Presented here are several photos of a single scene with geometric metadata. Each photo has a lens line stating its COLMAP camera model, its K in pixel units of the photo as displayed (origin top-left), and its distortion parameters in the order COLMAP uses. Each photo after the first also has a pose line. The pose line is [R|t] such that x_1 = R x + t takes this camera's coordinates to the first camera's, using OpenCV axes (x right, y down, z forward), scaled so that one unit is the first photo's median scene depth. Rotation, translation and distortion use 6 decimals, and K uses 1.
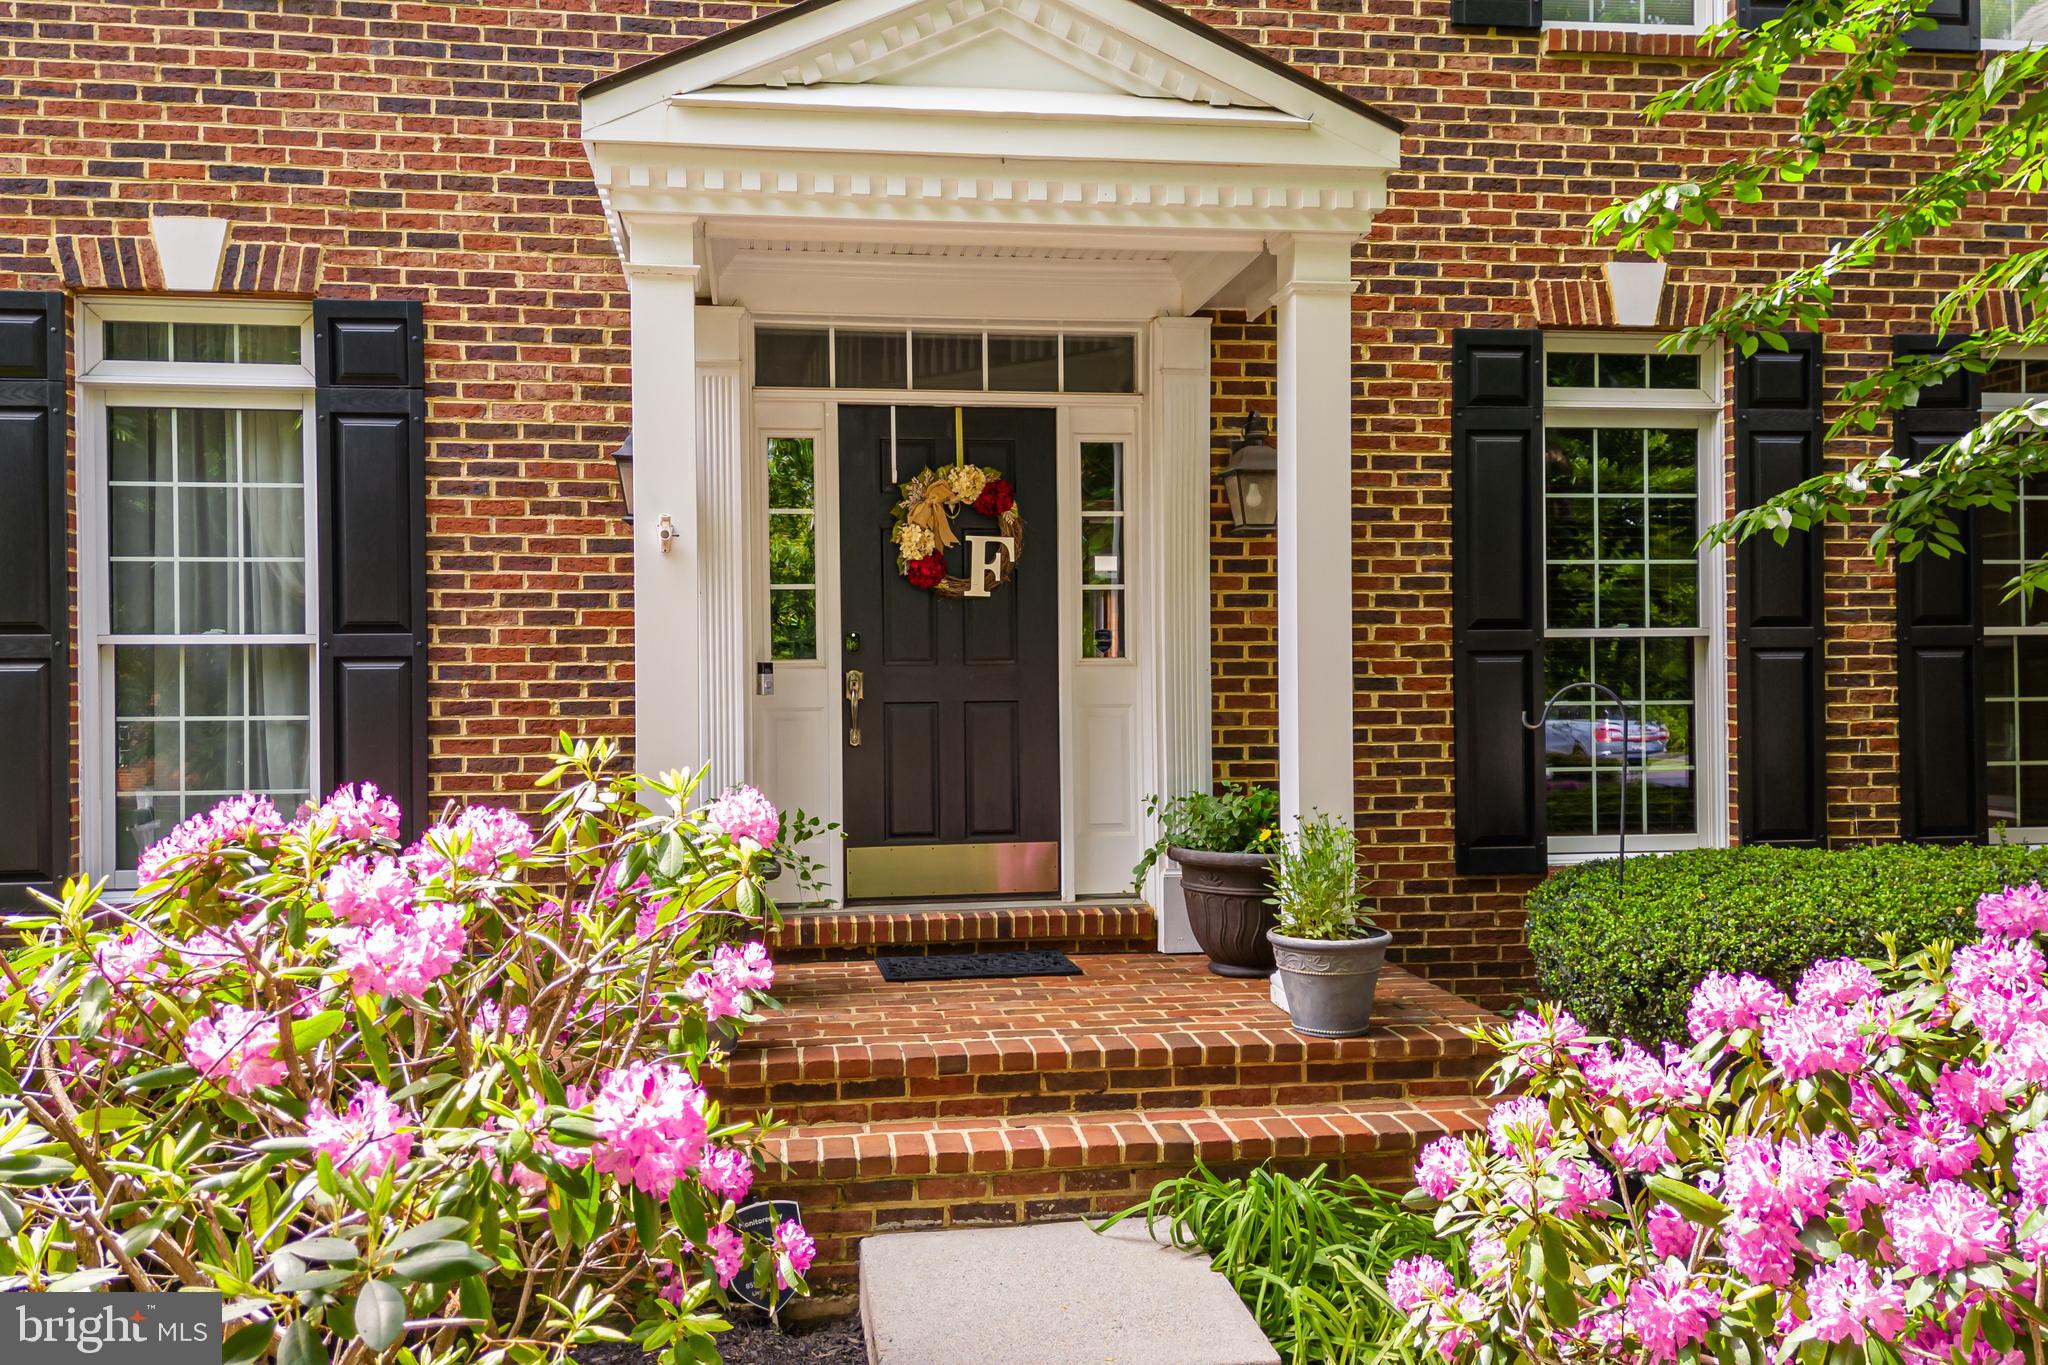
lens RADIAL K [[1718.1, 0, 1010.4], [0, 1718.1, 683.2], [0, 0, 1]] dist [0.082813, -0.096143]
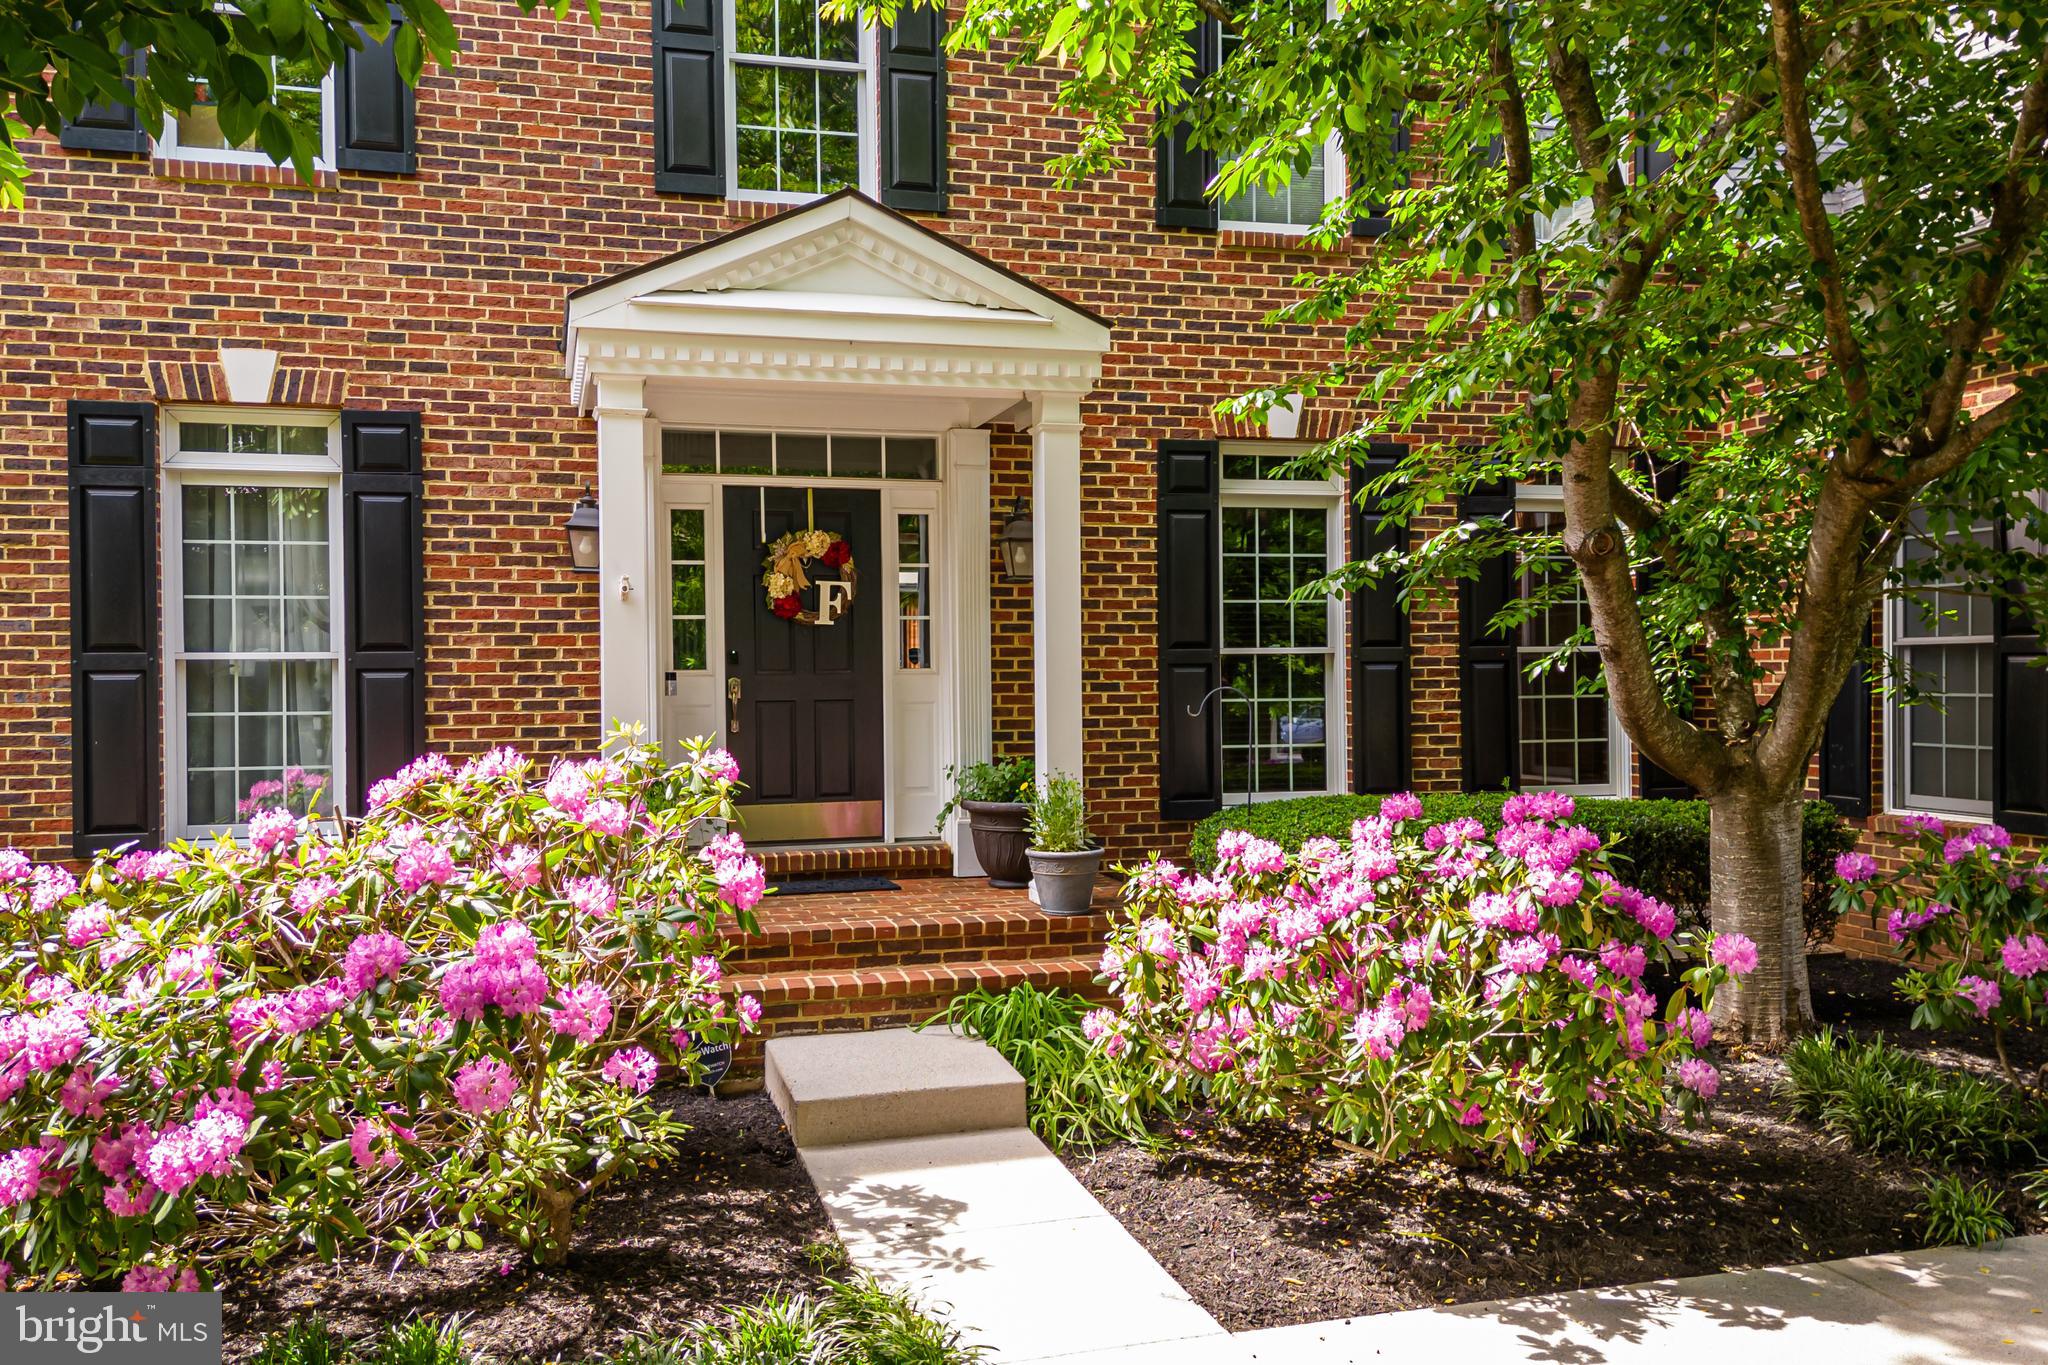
lens RADIAL K [[1718.1, 0, 1032.9], [0, 1718.1, 682.4], [0, 0, 1]] dist [0.082813, -0.096143]
pose [[0.990925, -0.000885, 0.134411, -0.041153], [0.000850, 1.000000, 0.000320, -0.004179], [-0.134412, -0.000203, 0.990926, -0.428171]]
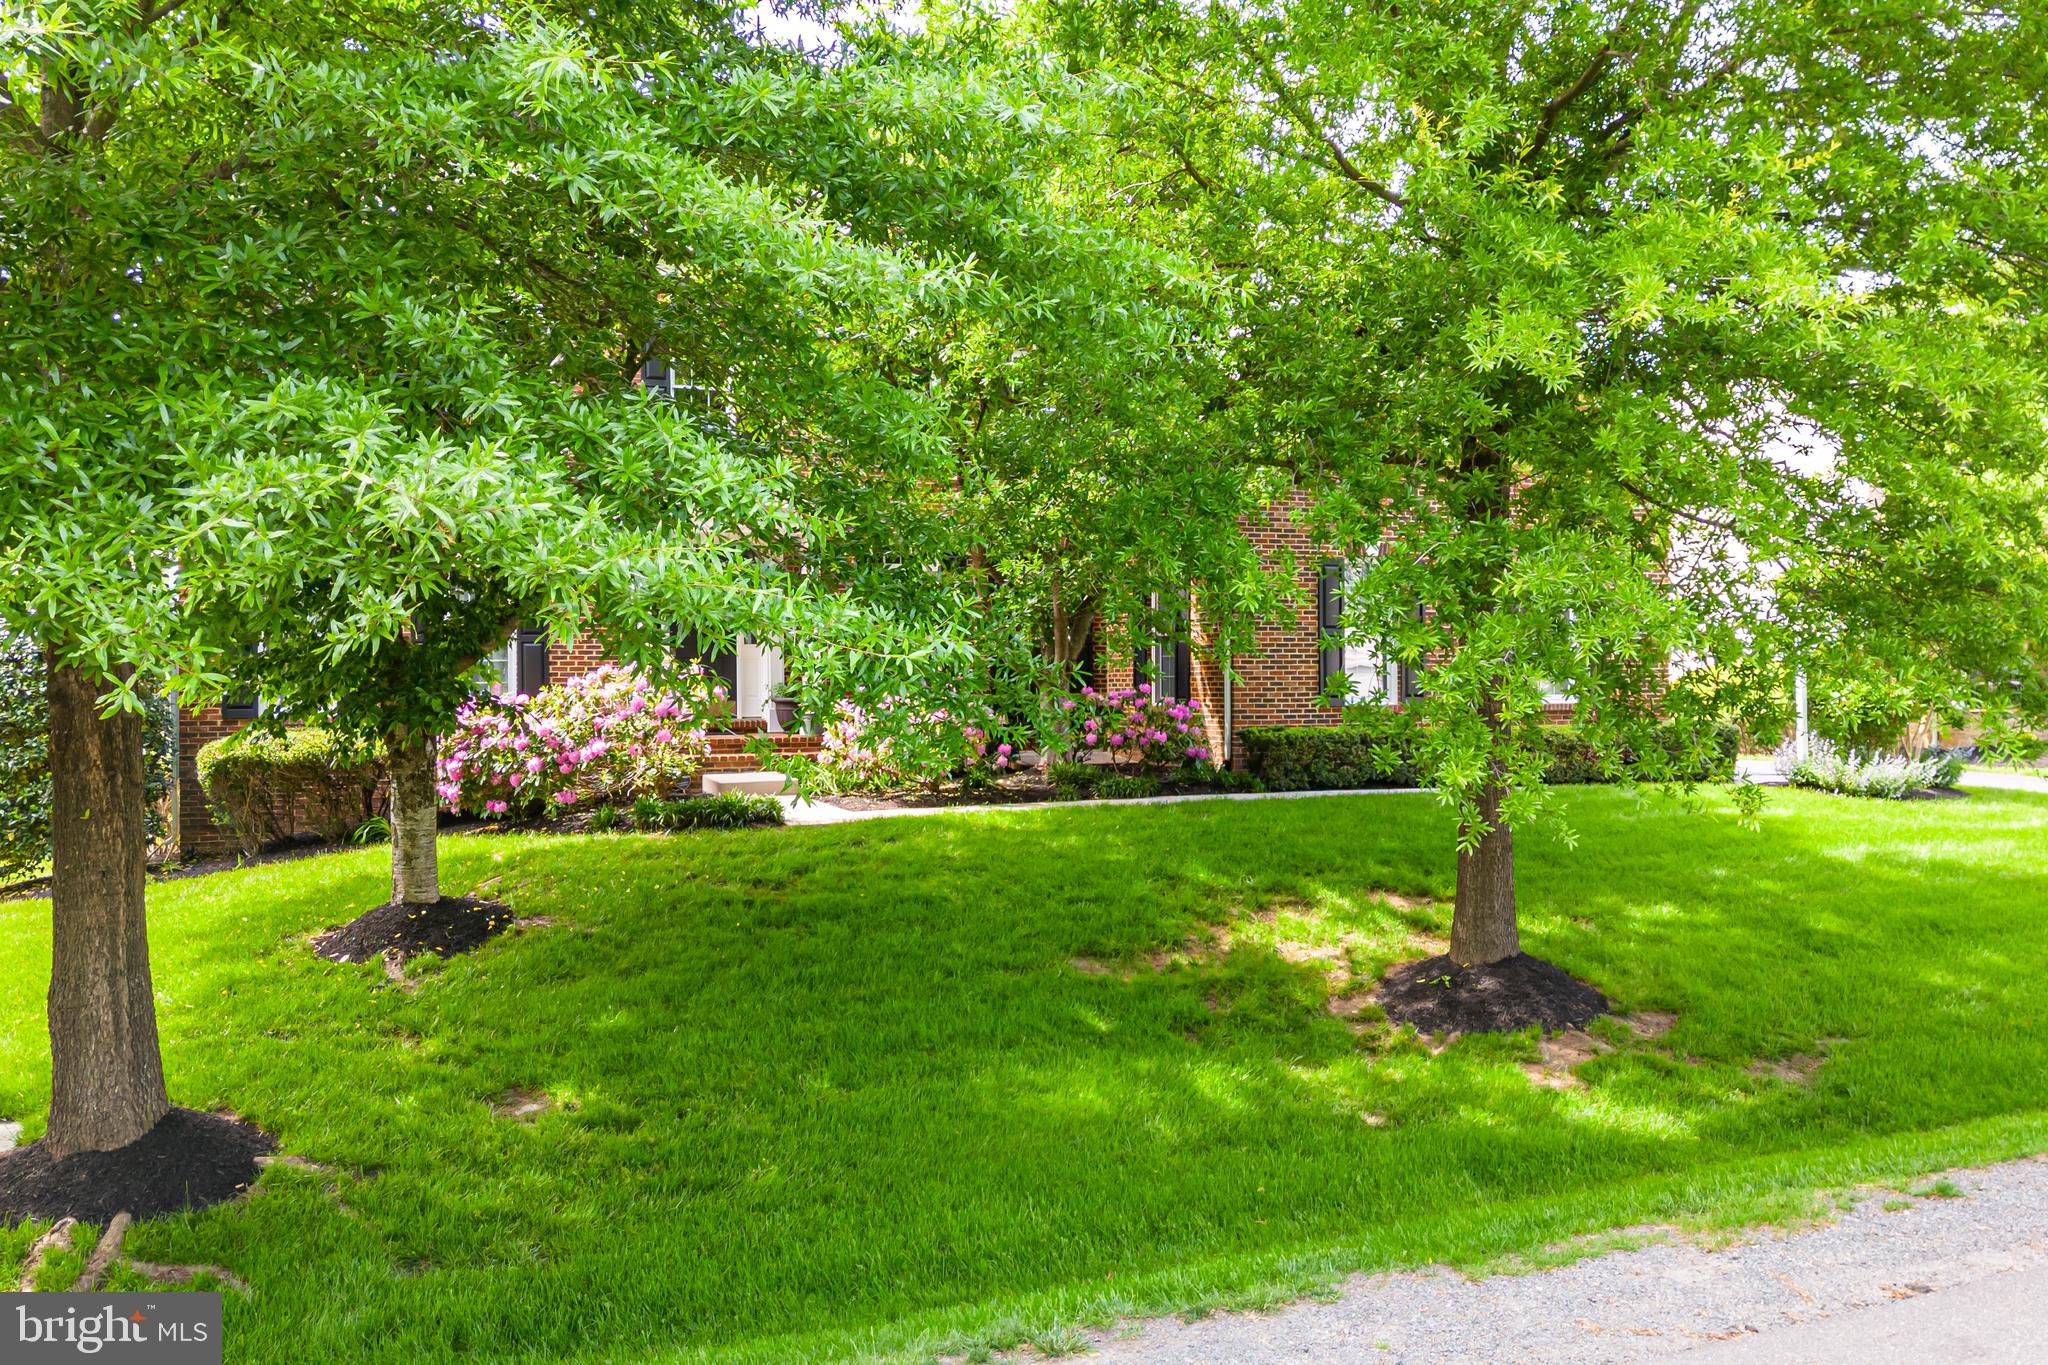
lens RADIAL K [[1718.1, 0, 1025.3], [0, 1718.1, 684.8], [0, 0, 1]] dist [0.082813, -0.096143]
pose [[0.966030, 0.000237, 0.258431, -0.306473], [0.001189, 0.999985, -0.005360, 0.085953], [-0.258429, 0.005485, 0.966015, -2.452609]]
